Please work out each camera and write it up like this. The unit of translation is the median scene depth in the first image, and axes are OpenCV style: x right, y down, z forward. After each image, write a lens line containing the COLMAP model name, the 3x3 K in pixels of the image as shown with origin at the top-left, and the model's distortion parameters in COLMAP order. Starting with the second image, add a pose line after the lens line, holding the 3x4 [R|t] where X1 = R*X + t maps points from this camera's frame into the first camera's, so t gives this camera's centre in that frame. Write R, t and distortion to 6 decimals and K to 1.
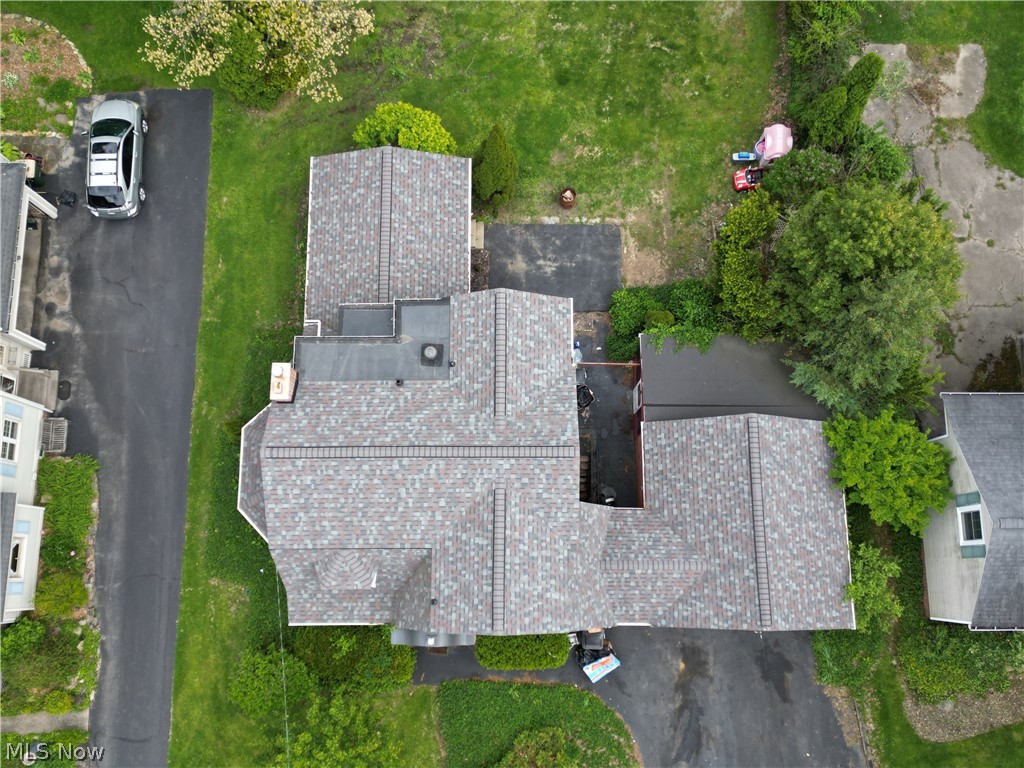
lens RADIAL K [[864.0, 0, 513.3], [0, 864.0, 396.5], [0, 0, 1]] dist [0.033654, -0.002828]
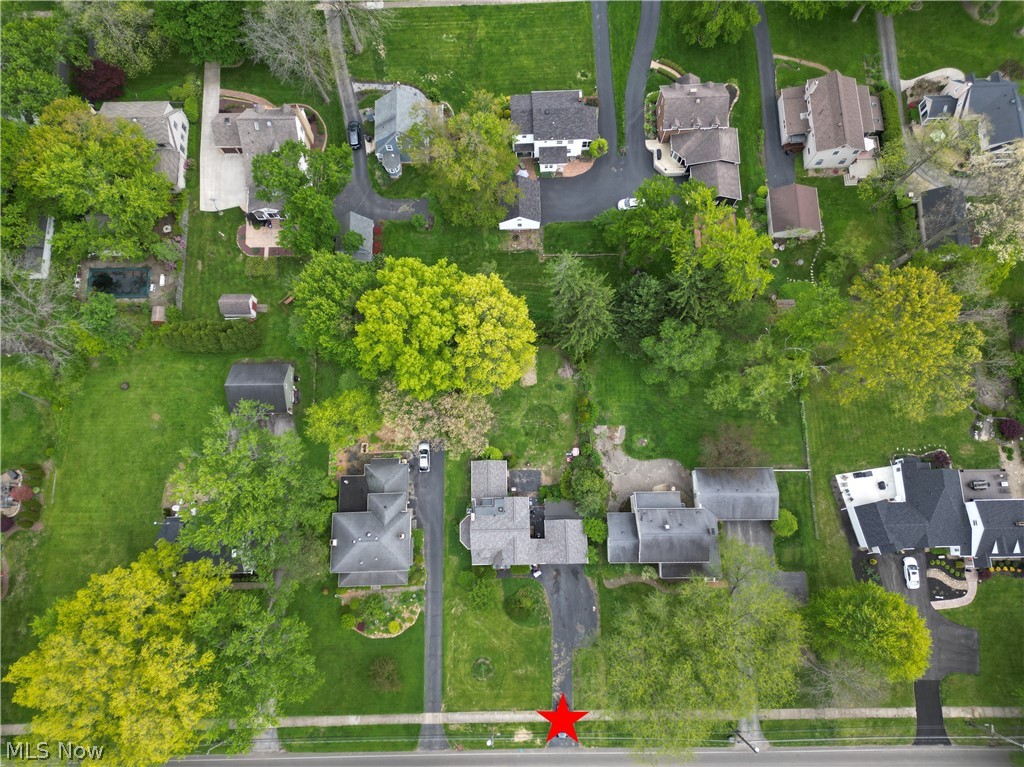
lens RADIAL K [[708.3, 0, 512.0], [0, 708.3, 383.5], [0, 0, 1]] dist [0.129173, -0.171577]
pose [[0.999809, -0.019445, 0.002004, -0.020024], [0.019494, 0.999418, -0.028008, -0.582982], [-0.001458, 0.028042, 0.999606, -2.772314]]
